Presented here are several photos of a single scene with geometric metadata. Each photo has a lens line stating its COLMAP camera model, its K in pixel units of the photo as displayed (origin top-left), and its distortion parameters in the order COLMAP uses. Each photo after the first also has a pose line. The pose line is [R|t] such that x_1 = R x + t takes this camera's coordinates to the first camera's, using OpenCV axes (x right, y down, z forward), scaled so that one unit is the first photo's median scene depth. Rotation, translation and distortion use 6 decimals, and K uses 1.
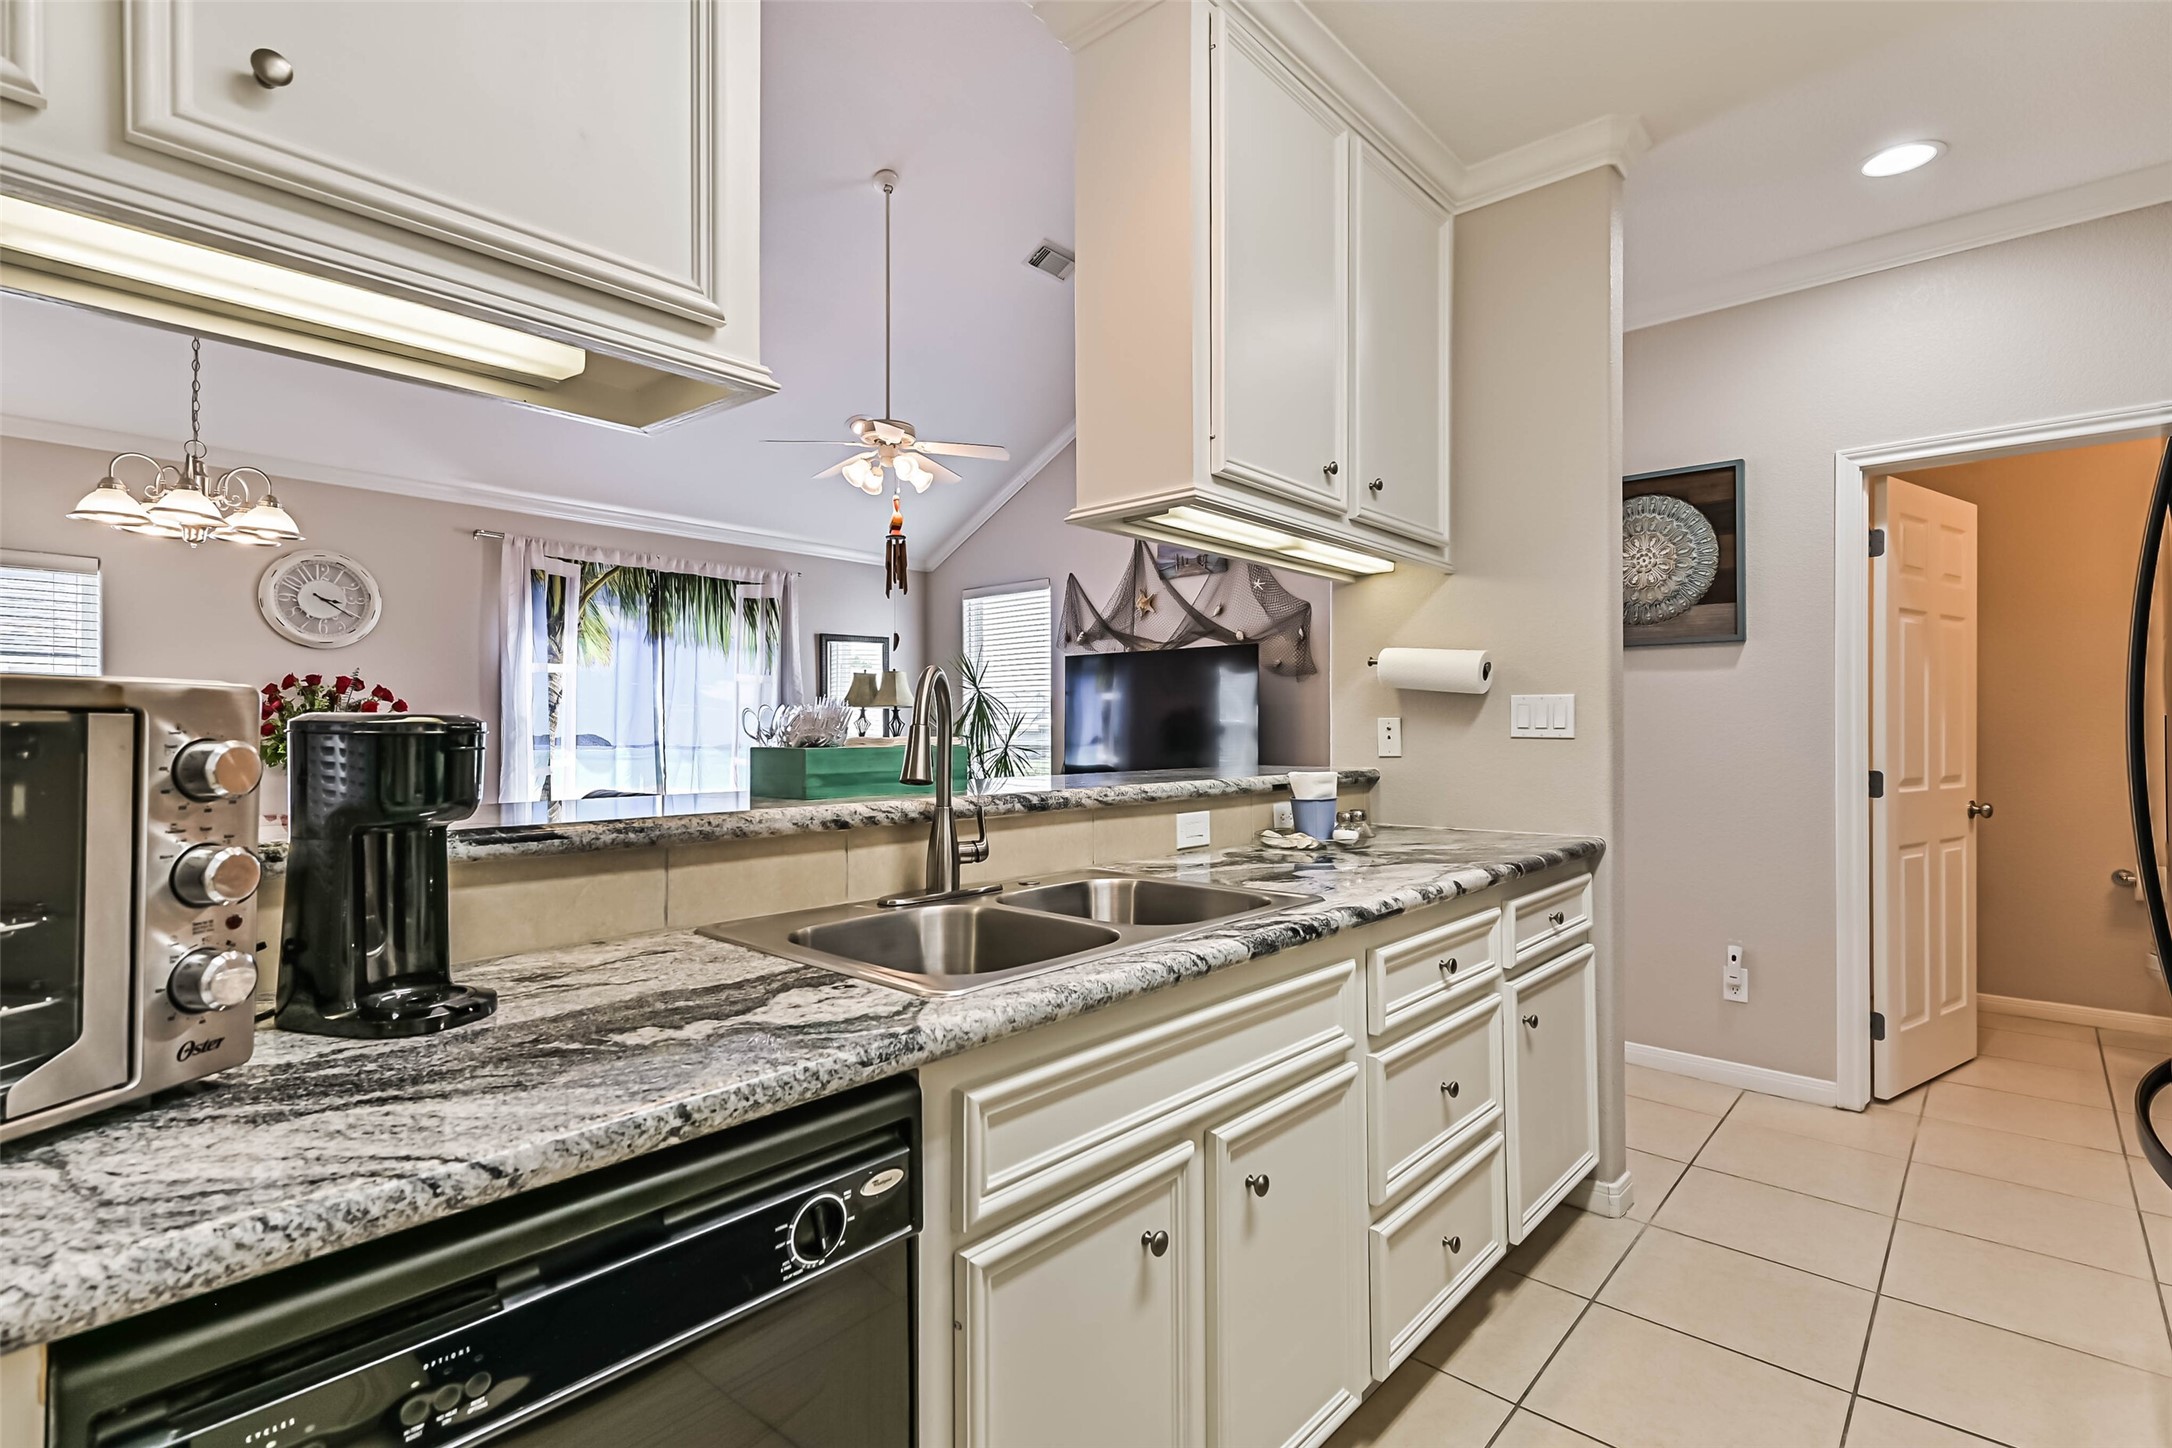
lens RADIAL K [[1020.4, 0, 1099.9], [0, 1020.4, 719.0], [0, 0, 1]] dist [0.031473, -0.020664]
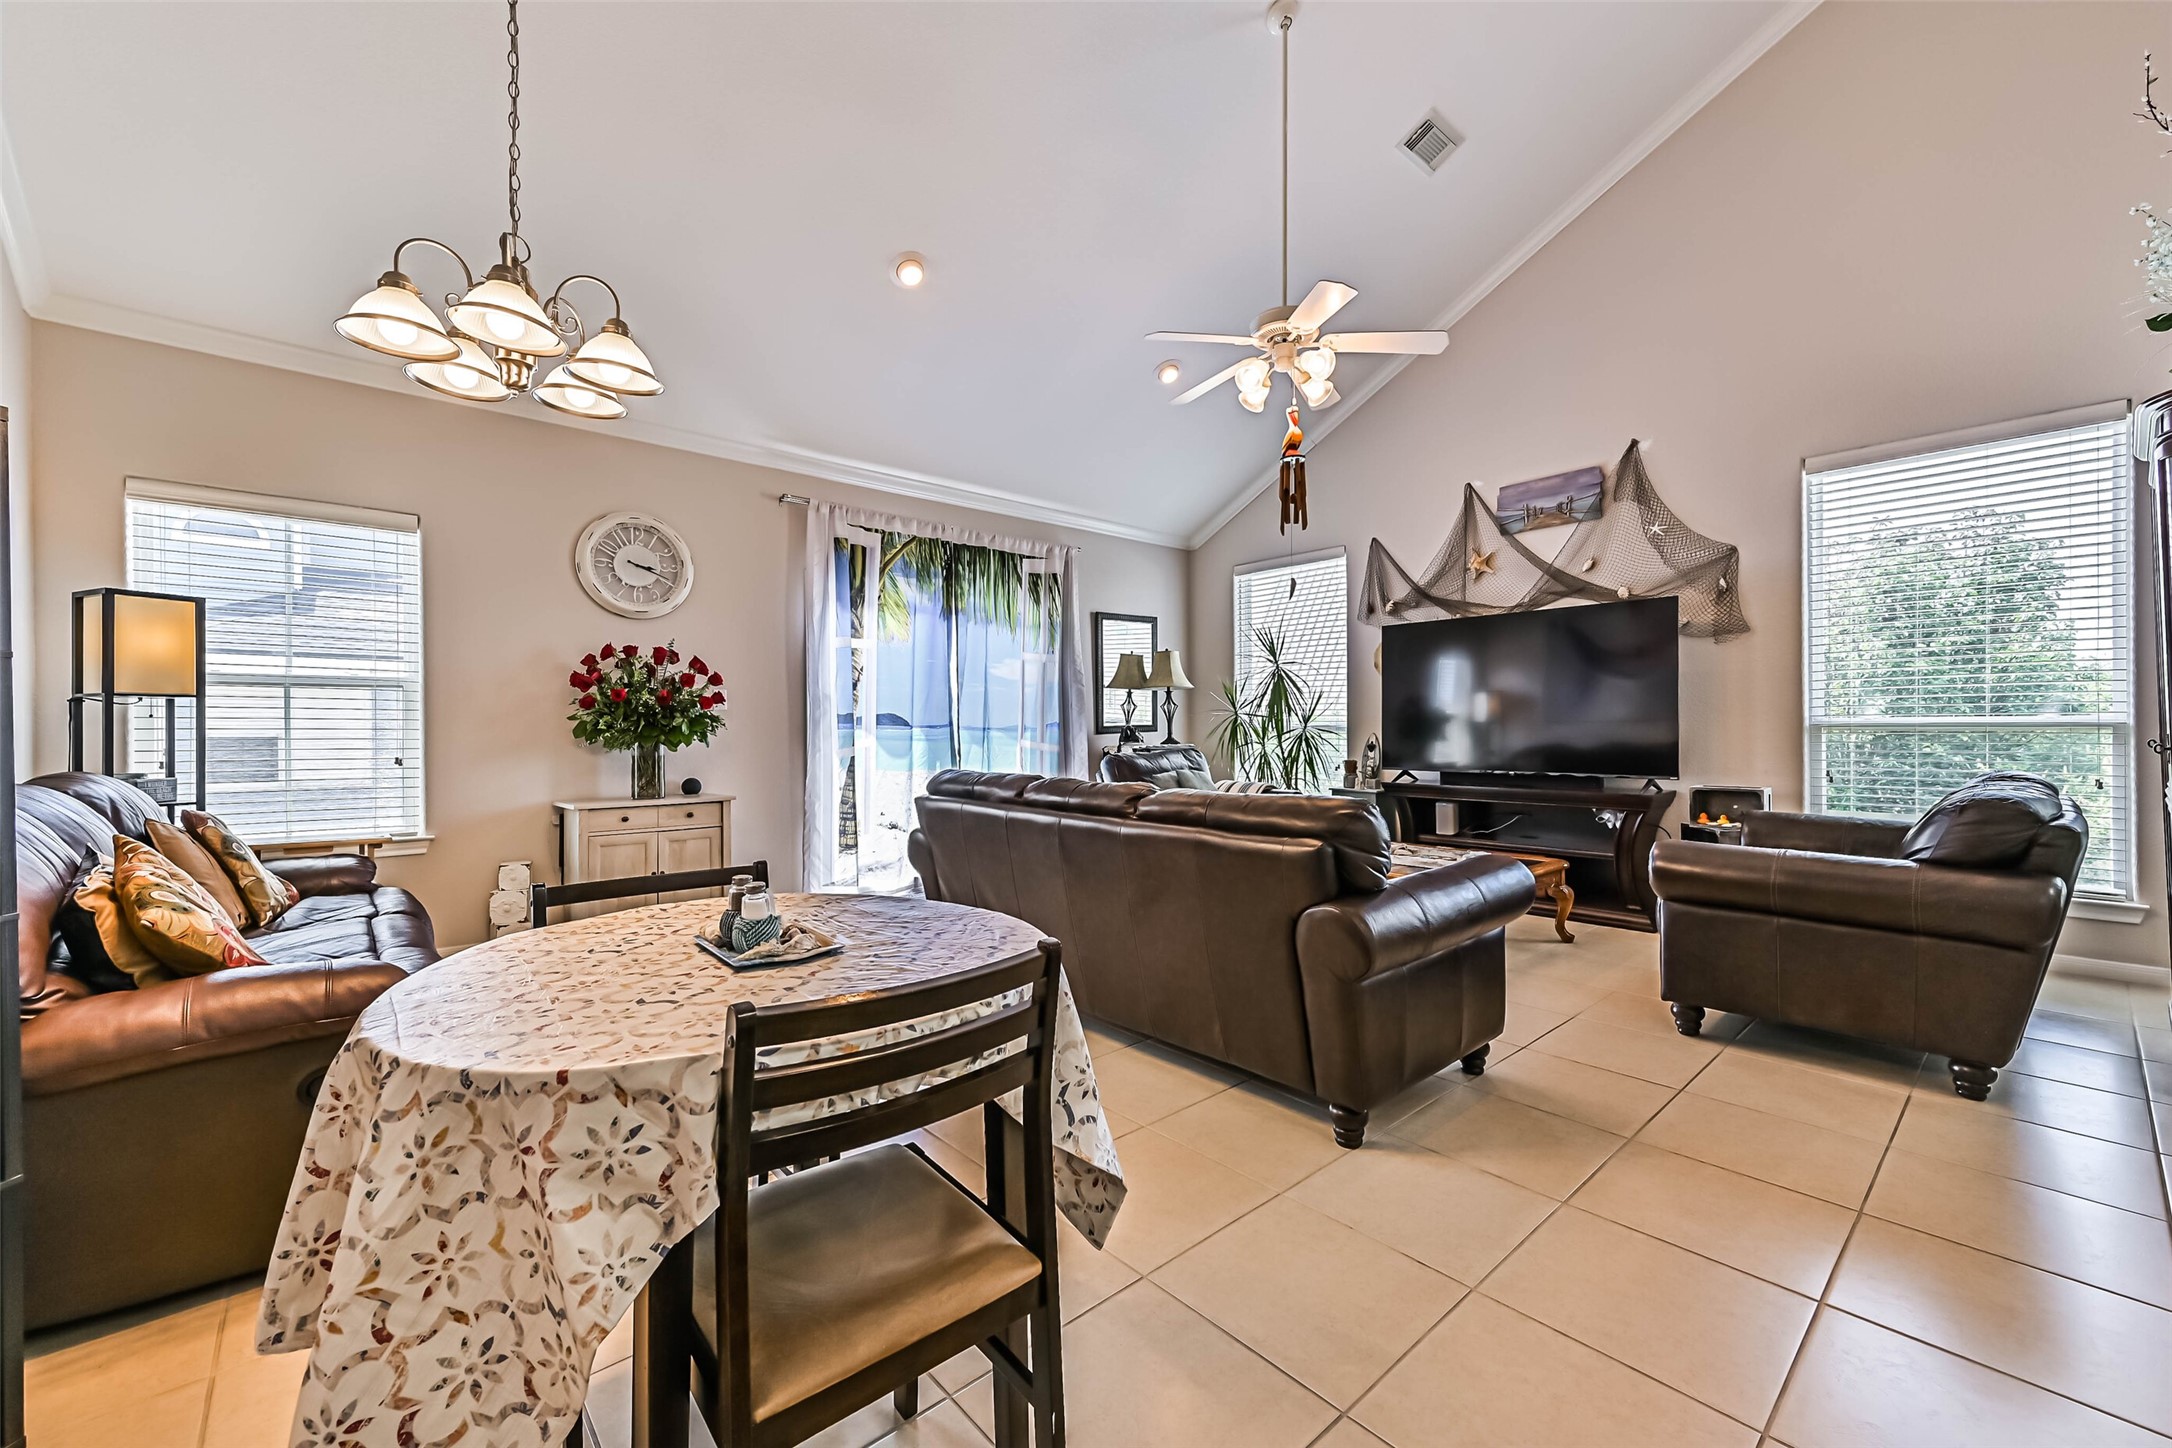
lens RADIAL K [[858.4, 0, 1095.3], [0, 858.4, 723.2], [0, 0, 1]] dist [0.019673, -0.006608]
pose [[0.992302, -0.004597, -0.123754, -0.200606], [0.005308, 0.999971, 0.005417, 0.019887], [0.123725, -0.006032, 0.992298, 0.224558]]
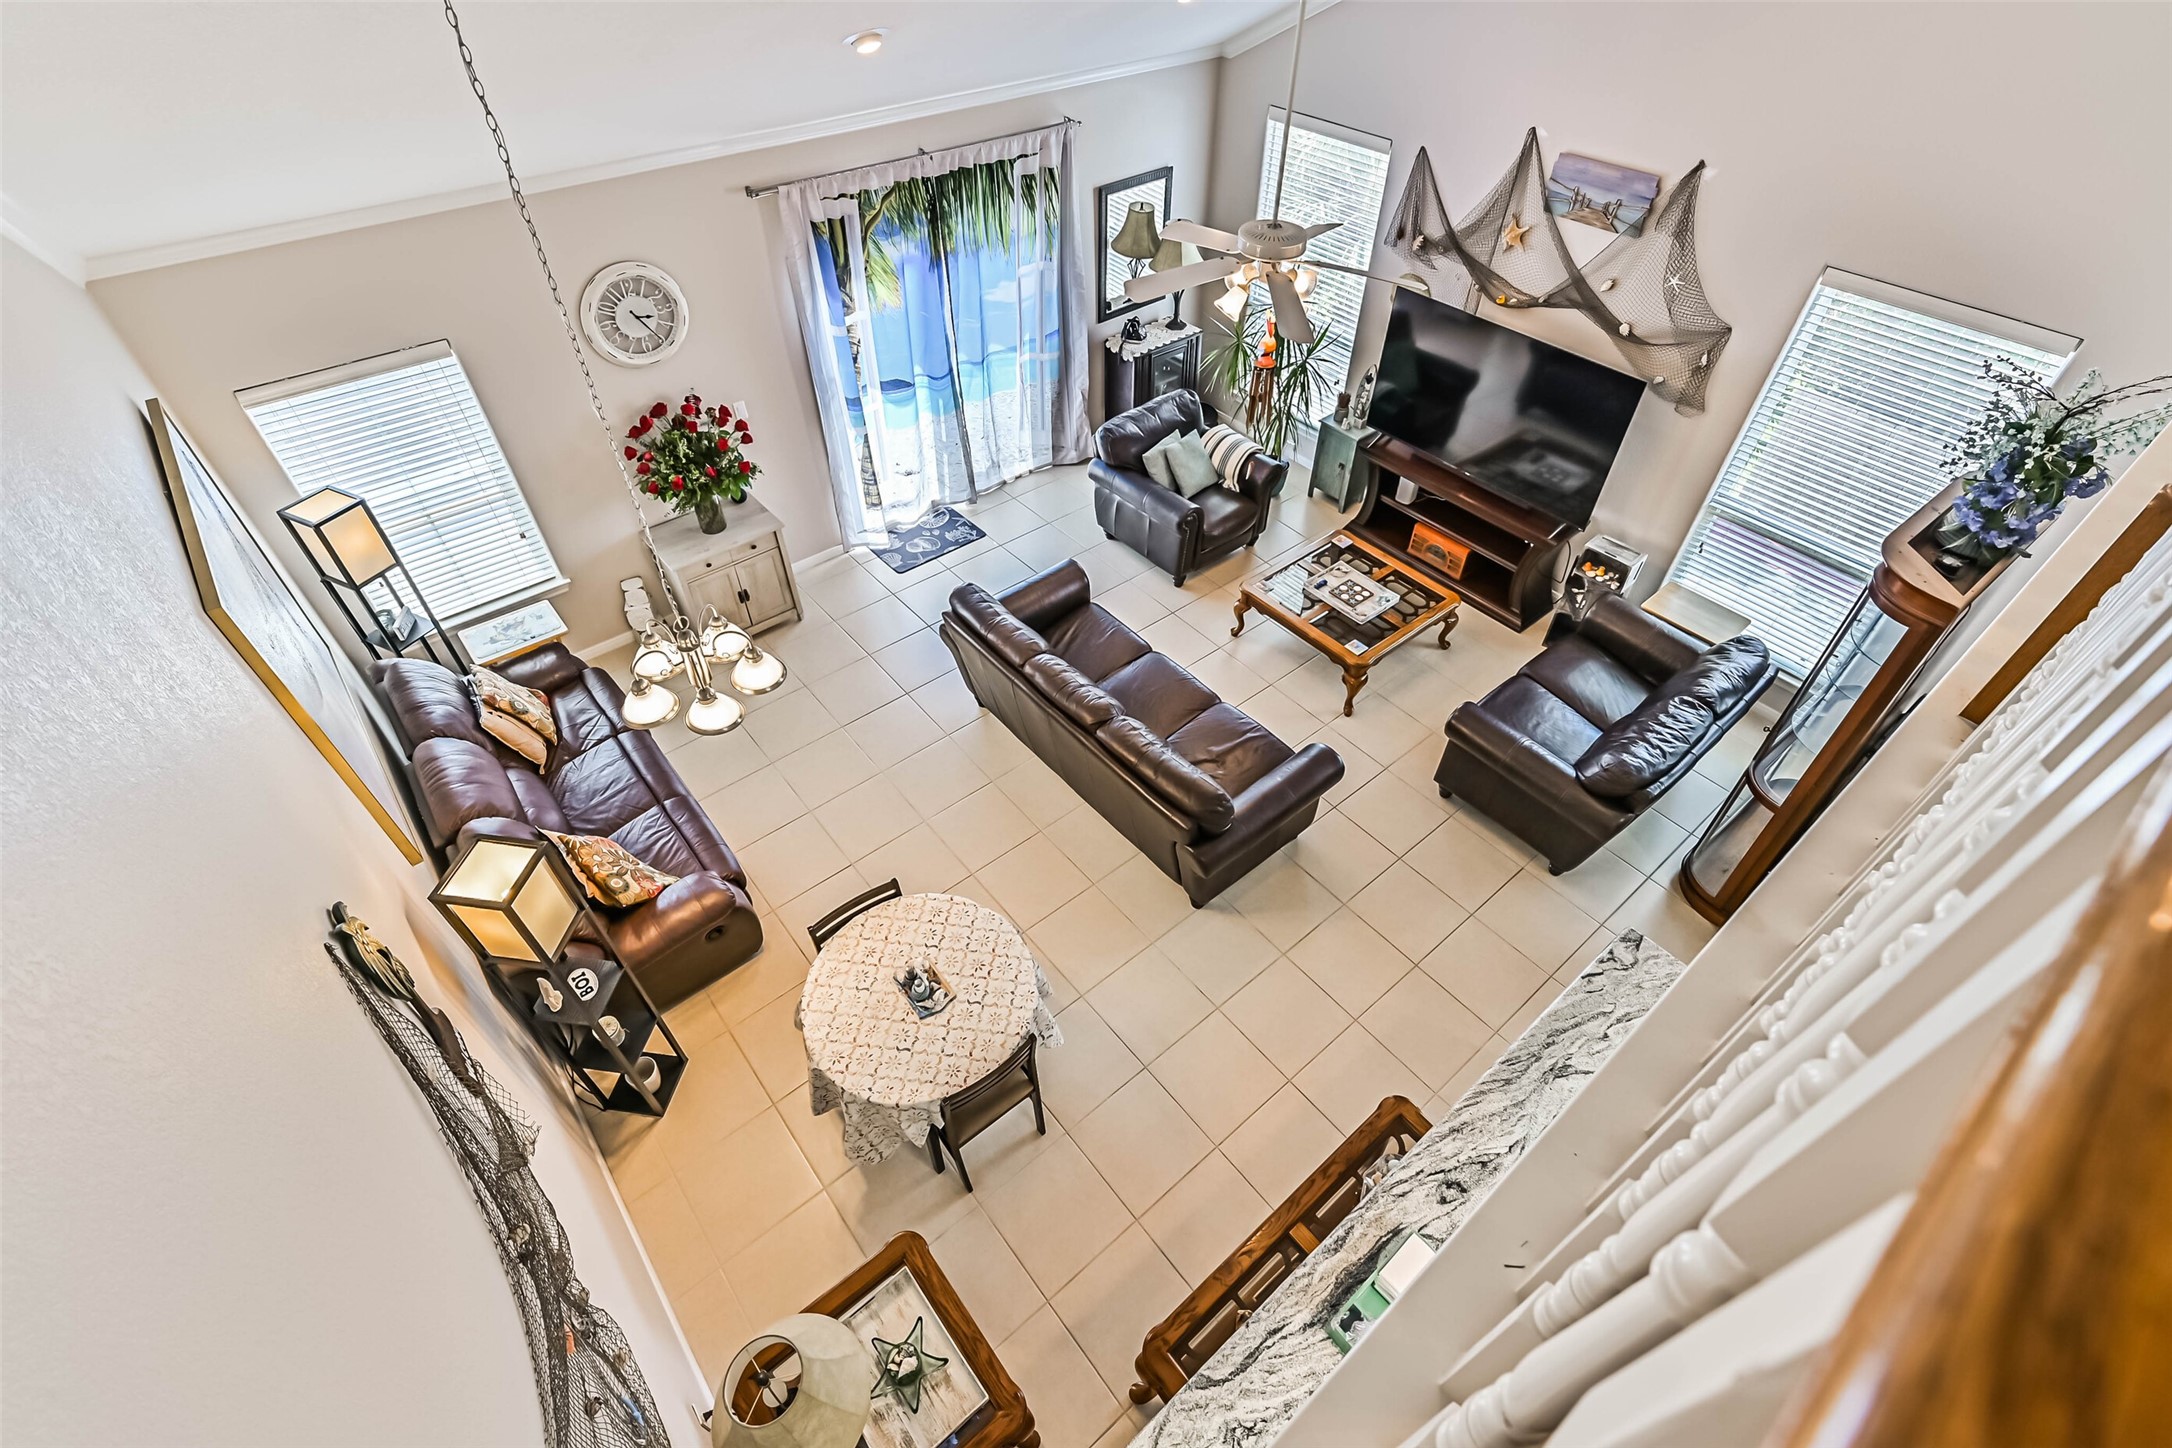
lens RADIAL K [[987.0, 0, 1095.7], [0, 987.0, 715.7], [0, 0, 1]] dist [0.002421, -0.006608]
pose [[0.987965, 0.114782, -0.103680, -0.163243], [-0.006085, 0.698629, 0.715458, -0.416683], [0.154555, -0.706217, 0.690920, 0.146561]]
